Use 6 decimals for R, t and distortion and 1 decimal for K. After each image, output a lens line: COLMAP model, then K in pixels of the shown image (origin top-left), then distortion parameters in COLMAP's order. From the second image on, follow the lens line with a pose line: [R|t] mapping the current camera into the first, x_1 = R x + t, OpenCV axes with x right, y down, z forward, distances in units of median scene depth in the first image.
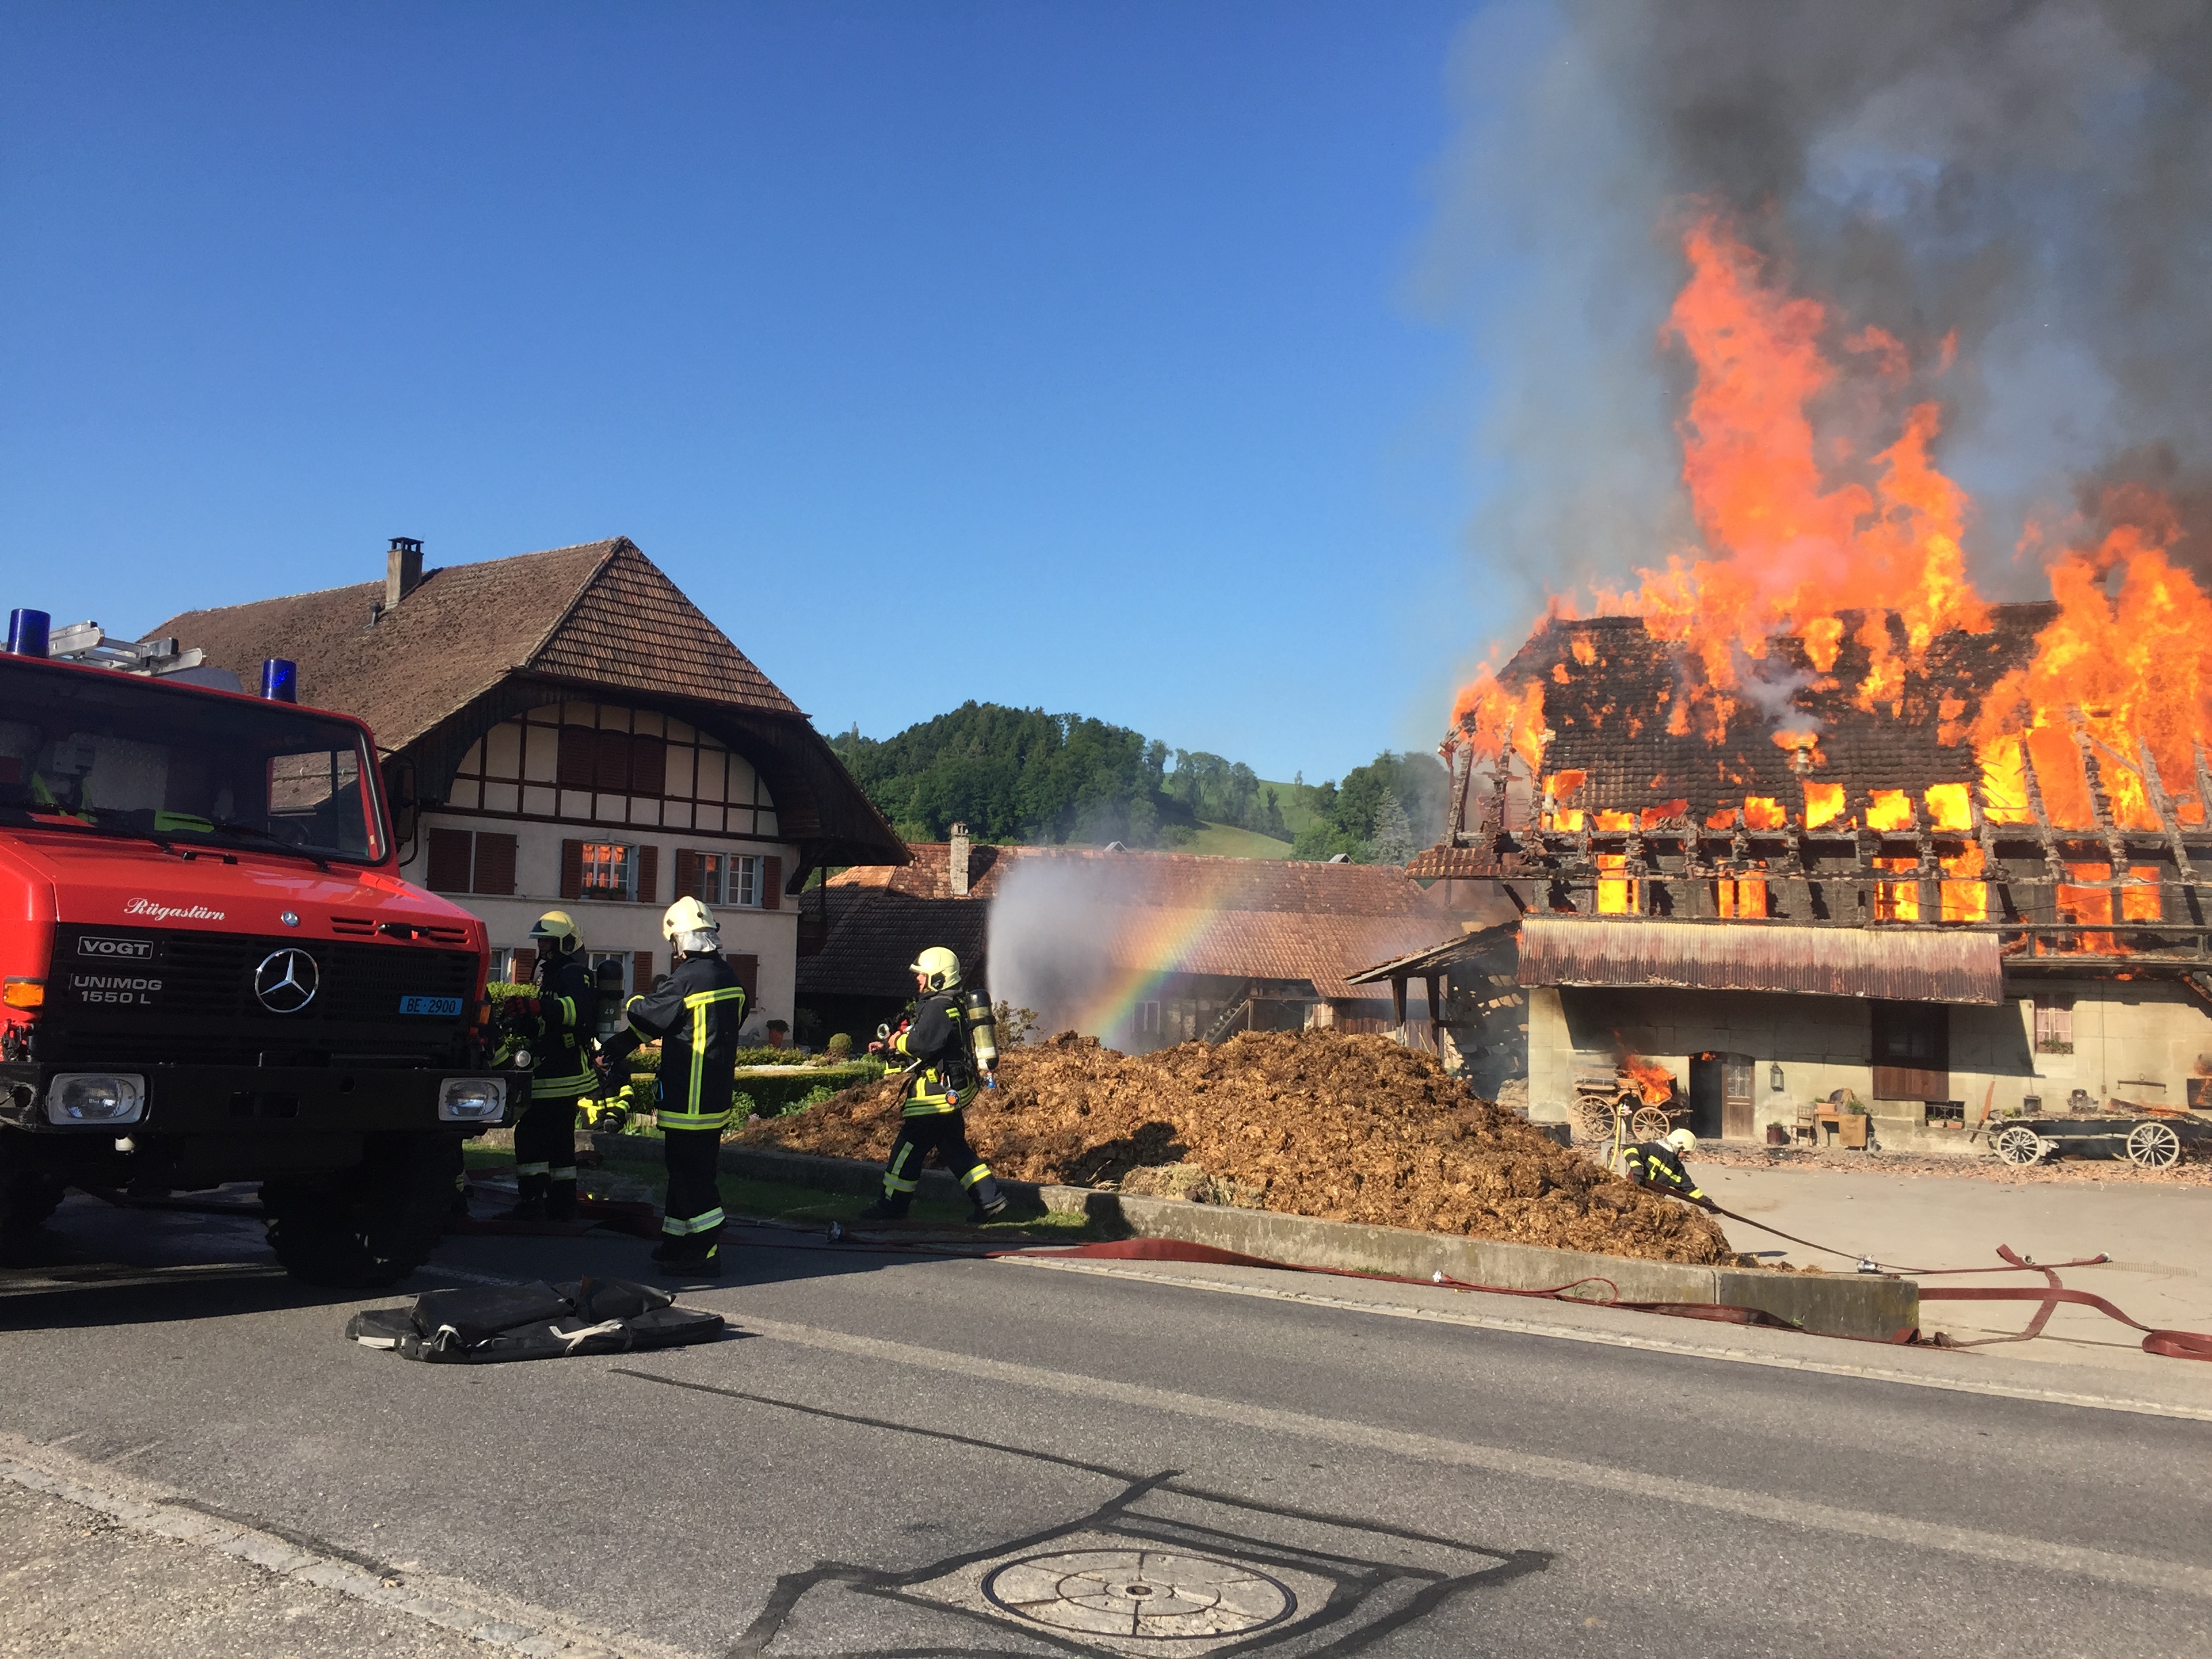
lens RADIAL K [[1878.7, 0, 1091.3], [0, 1878.7, 834.2], [0, 0, 1]] dist [0.075565, -0.102429]
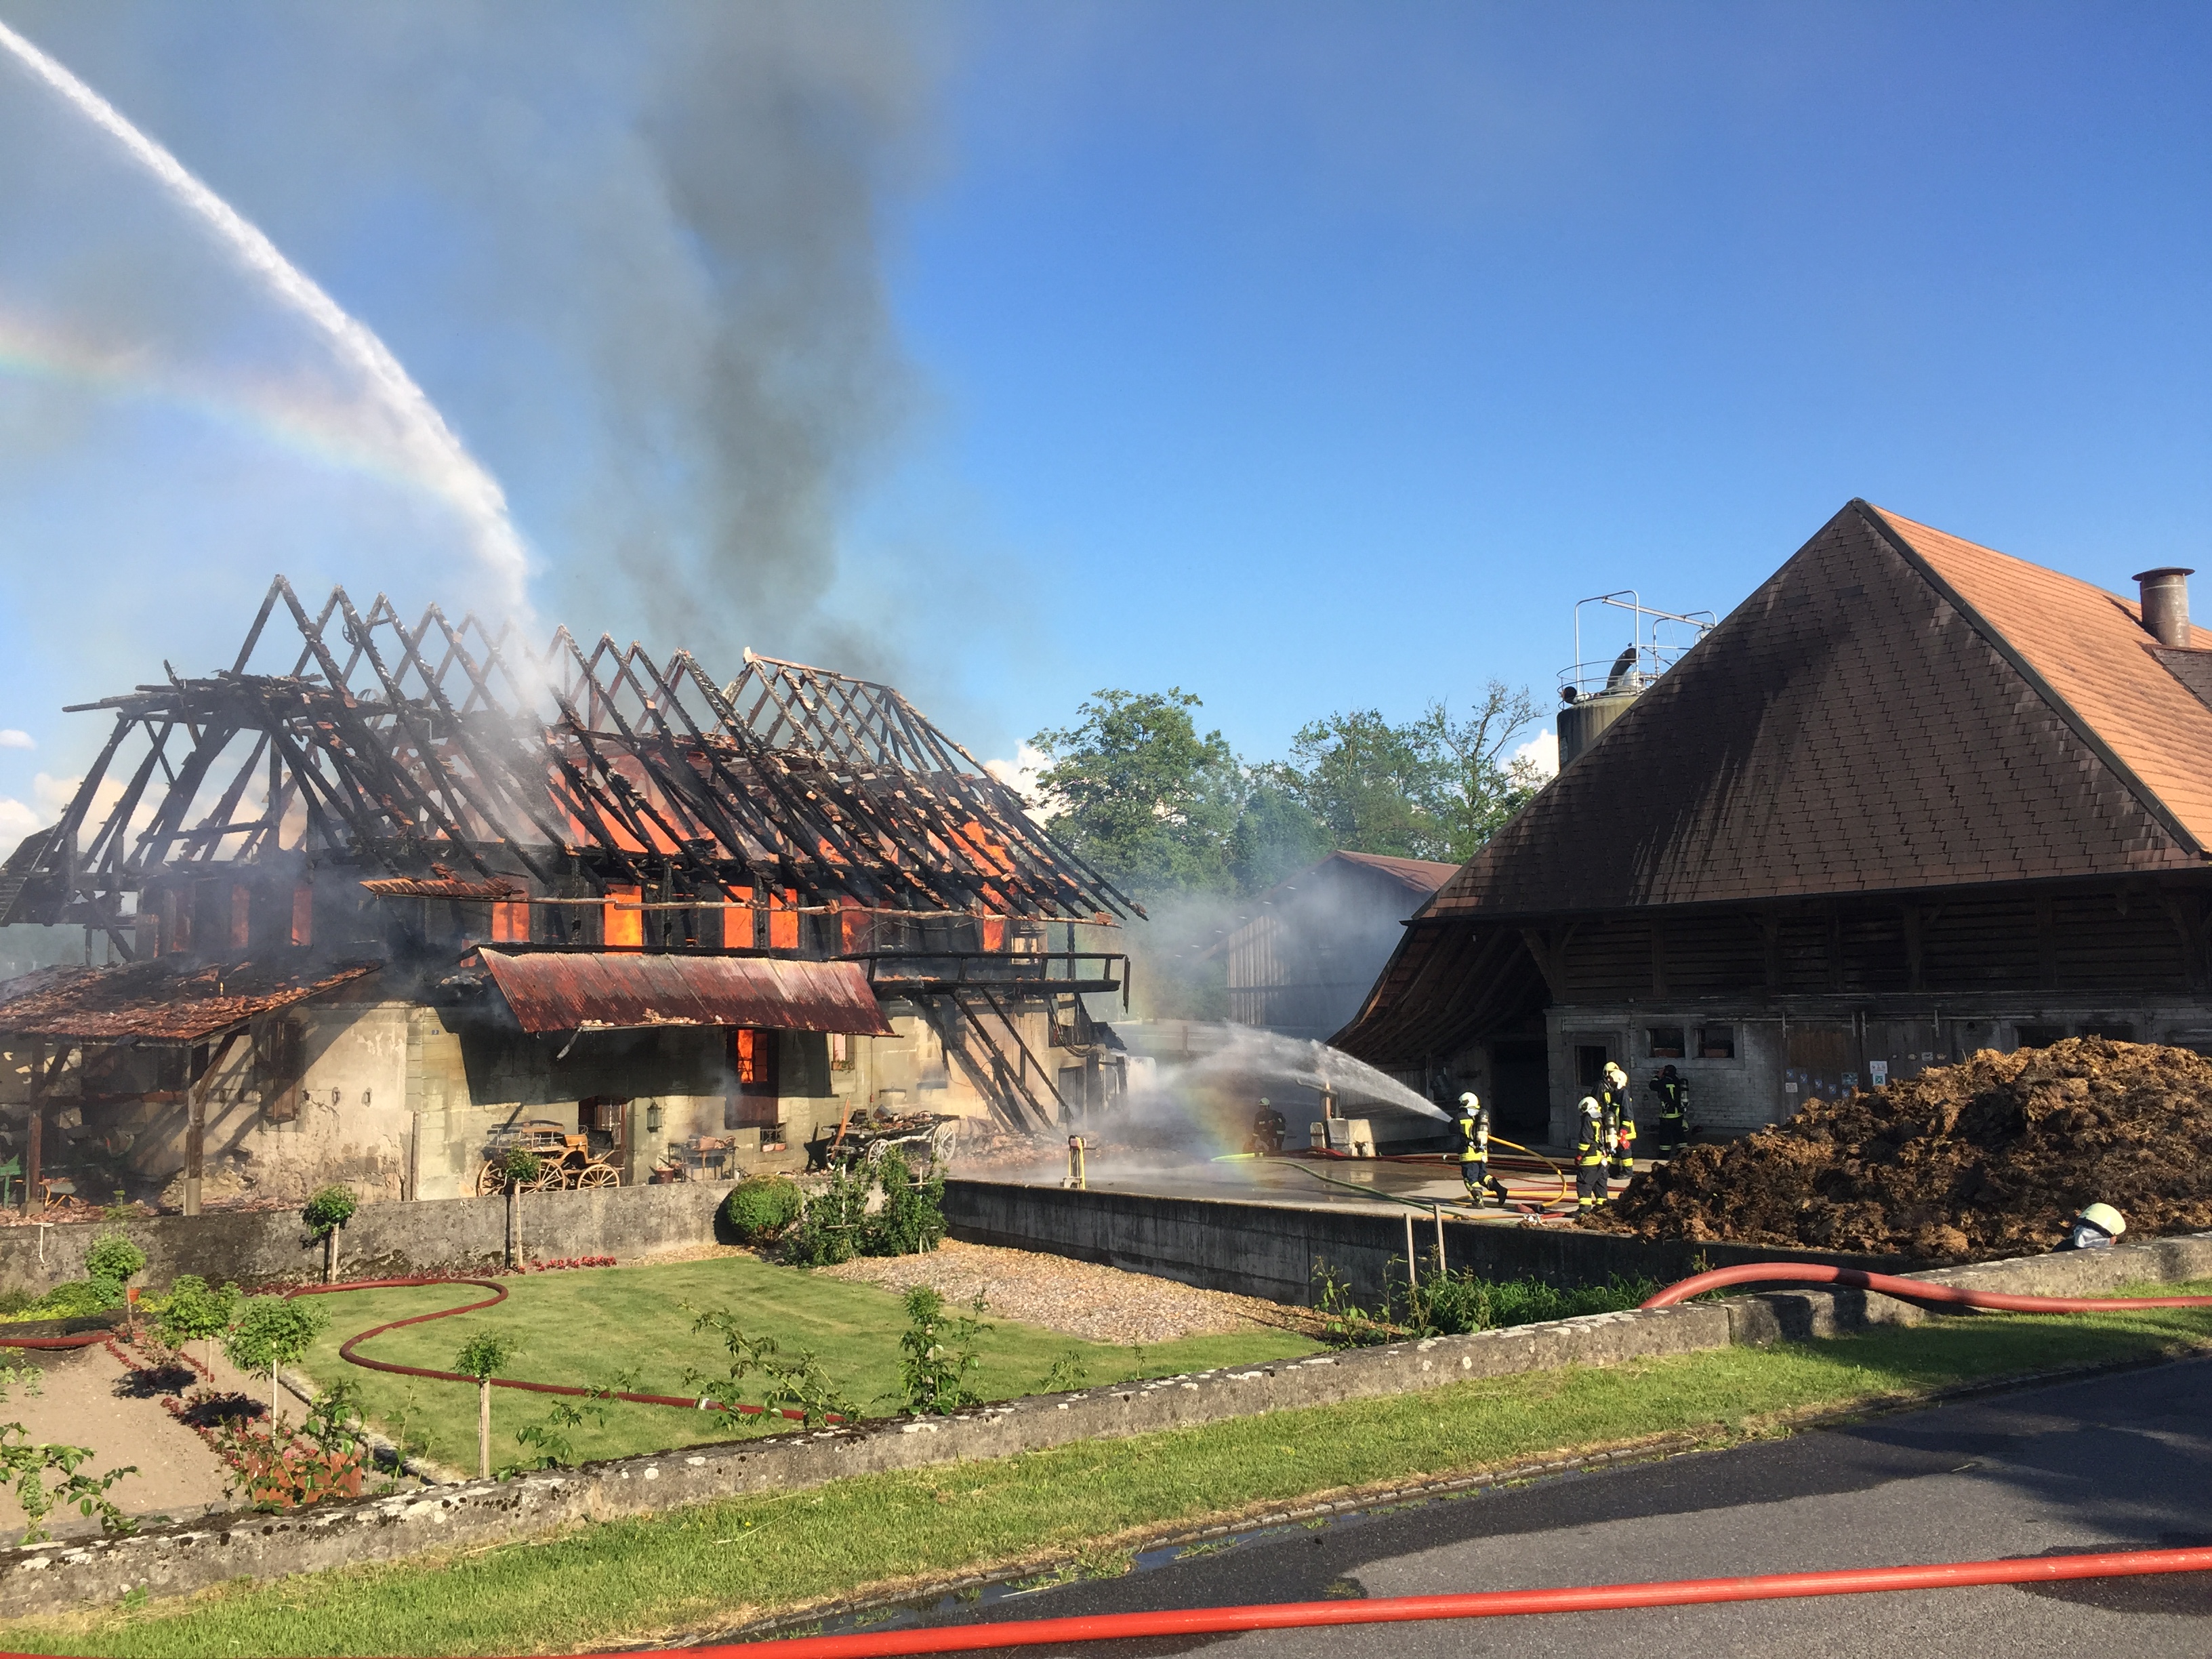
lens RADIAL K [[1878.7, 0, 1110.1], [0, 1878.7, 831.3], [0, 0, 1]] dist [0.075565, -0.102429]
pose [[0.350741, 0.051509, 0.935055, -0.226815], [-0.044527, 0.998274, -0.038289, 0.006728], [-0.935413, -0.028206, 0.352430, 0.240022]]
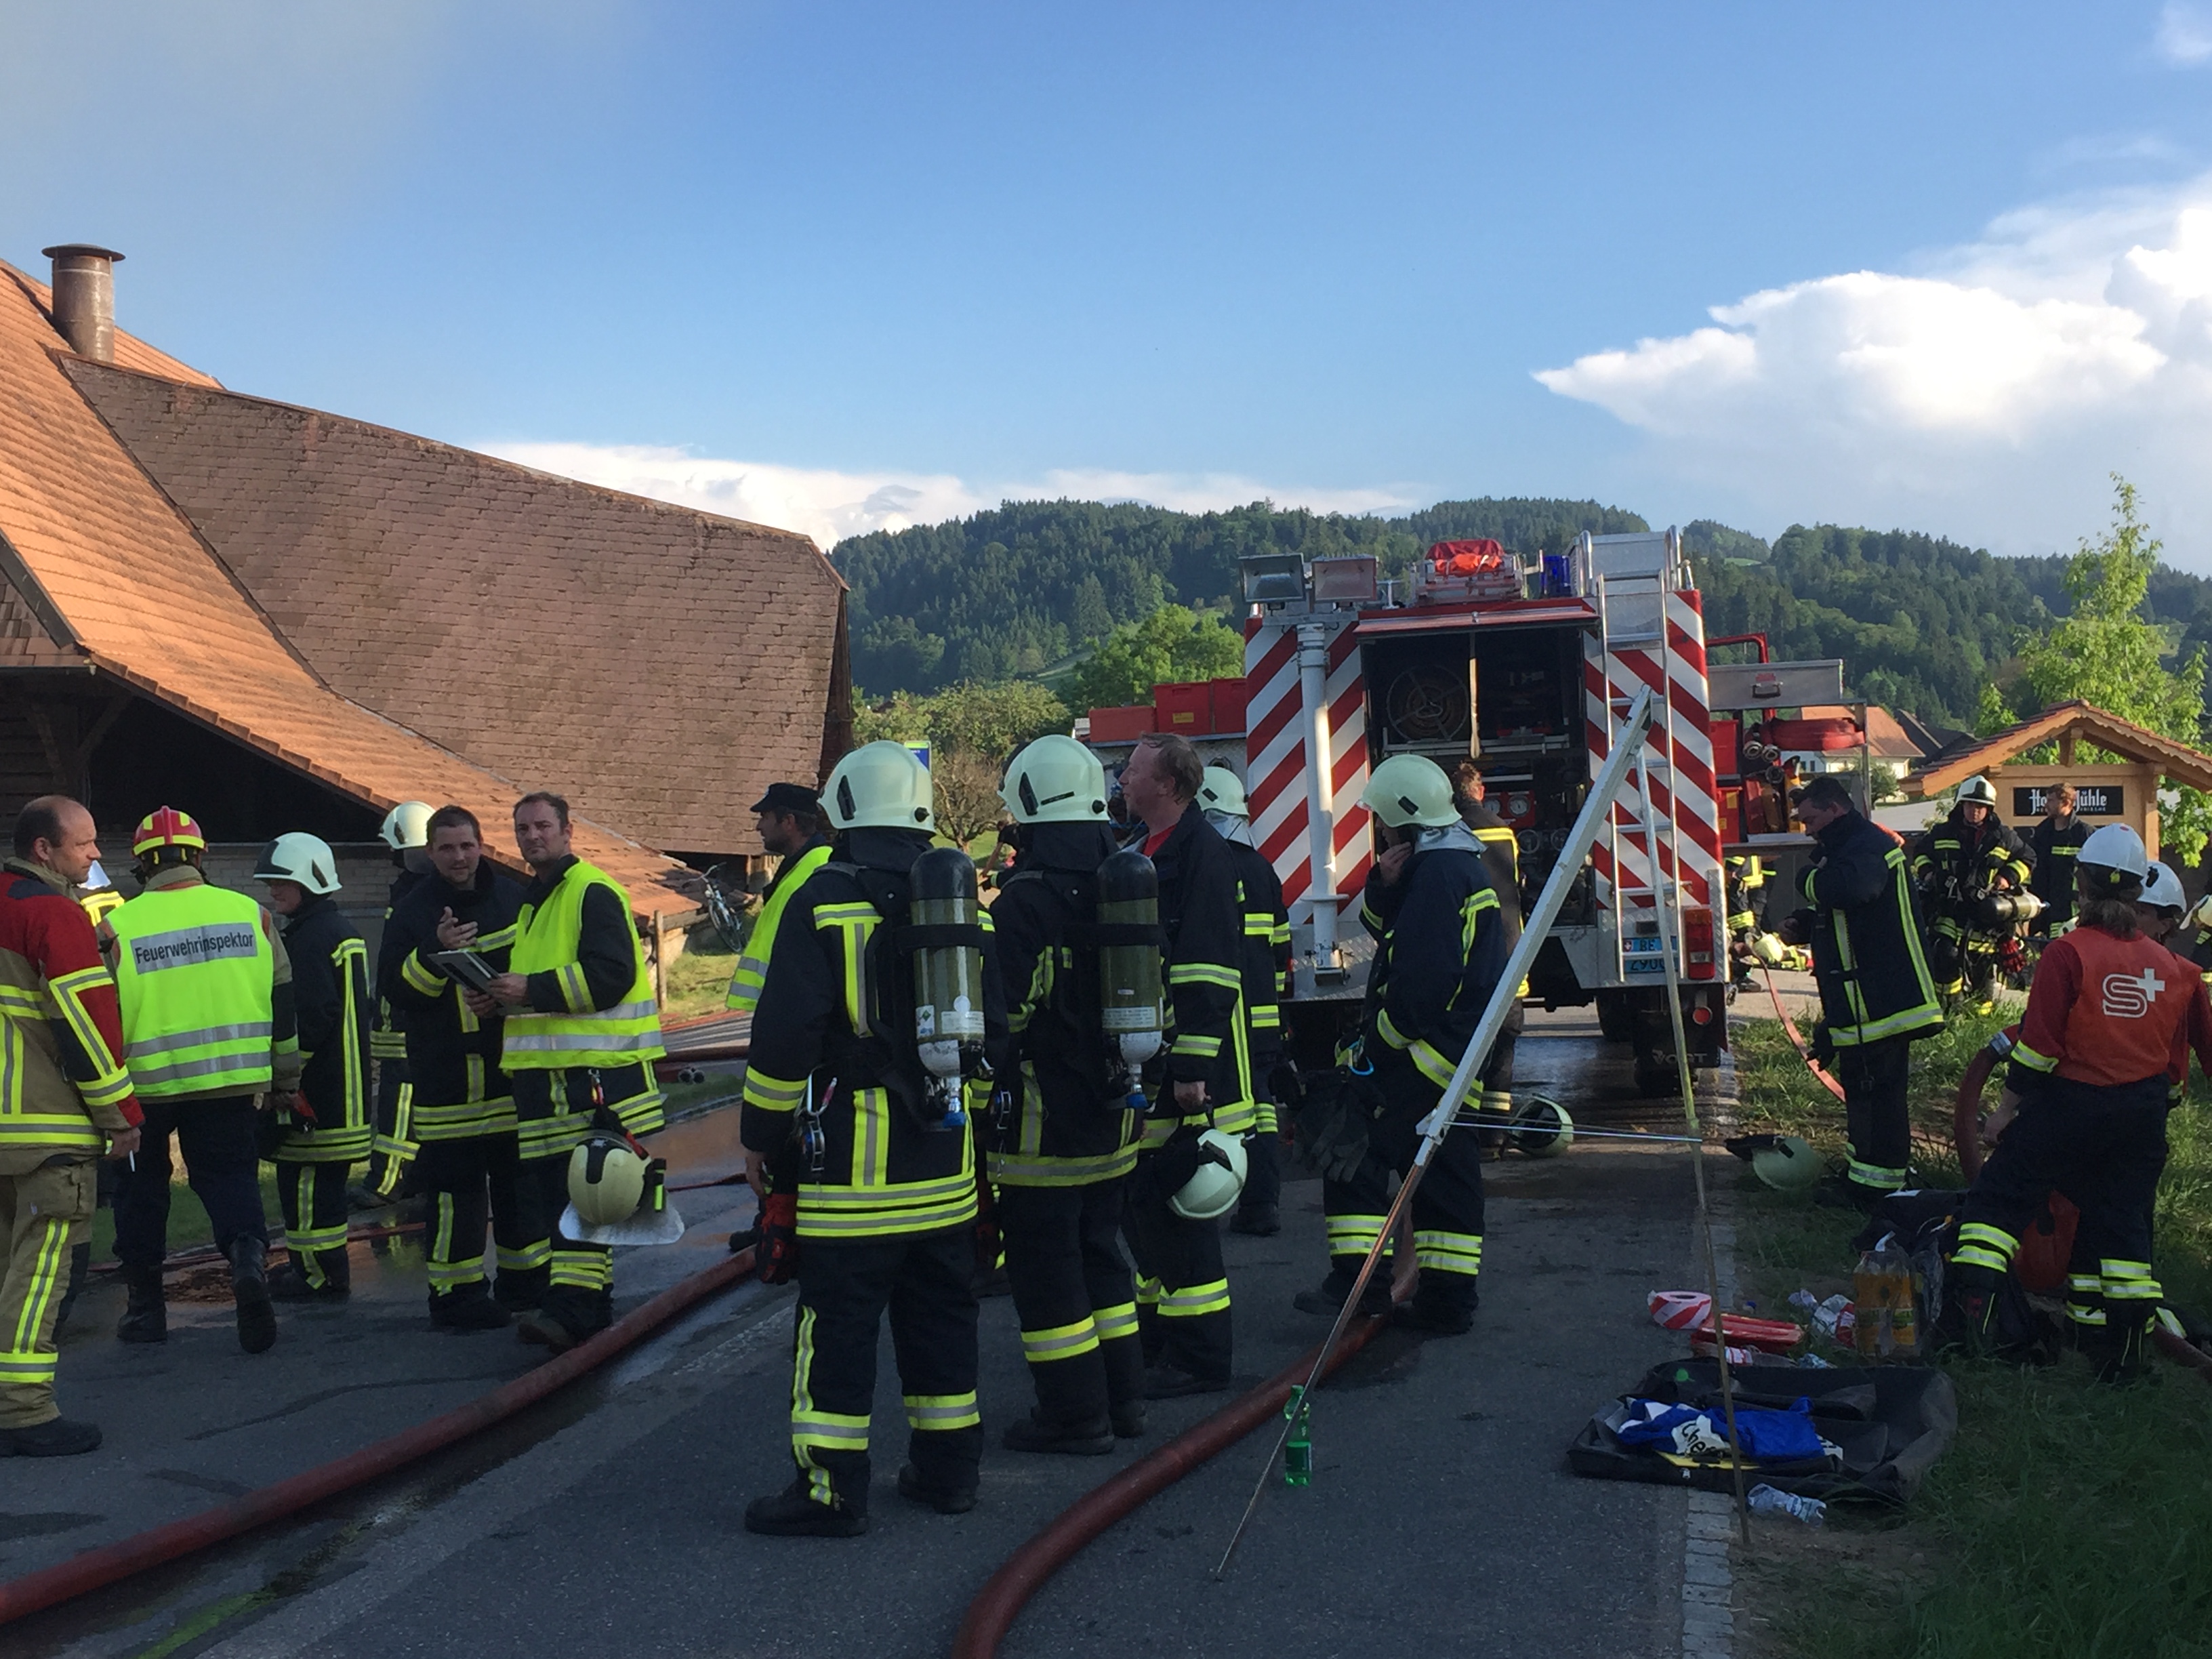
lens RADIAL K [[2773.0, 0, 1116.0], [0, 2773.0, 867.6], [0, 0, 1]] dist [0.053288, 0.000000]
pose [[-0.468576, -0.038314, 0.882592, -0.221013], [-0.077195, 0.997013, 0.002297, 0.005995], [-0.880044, -0.067055, -0.470134, 0.226626]]
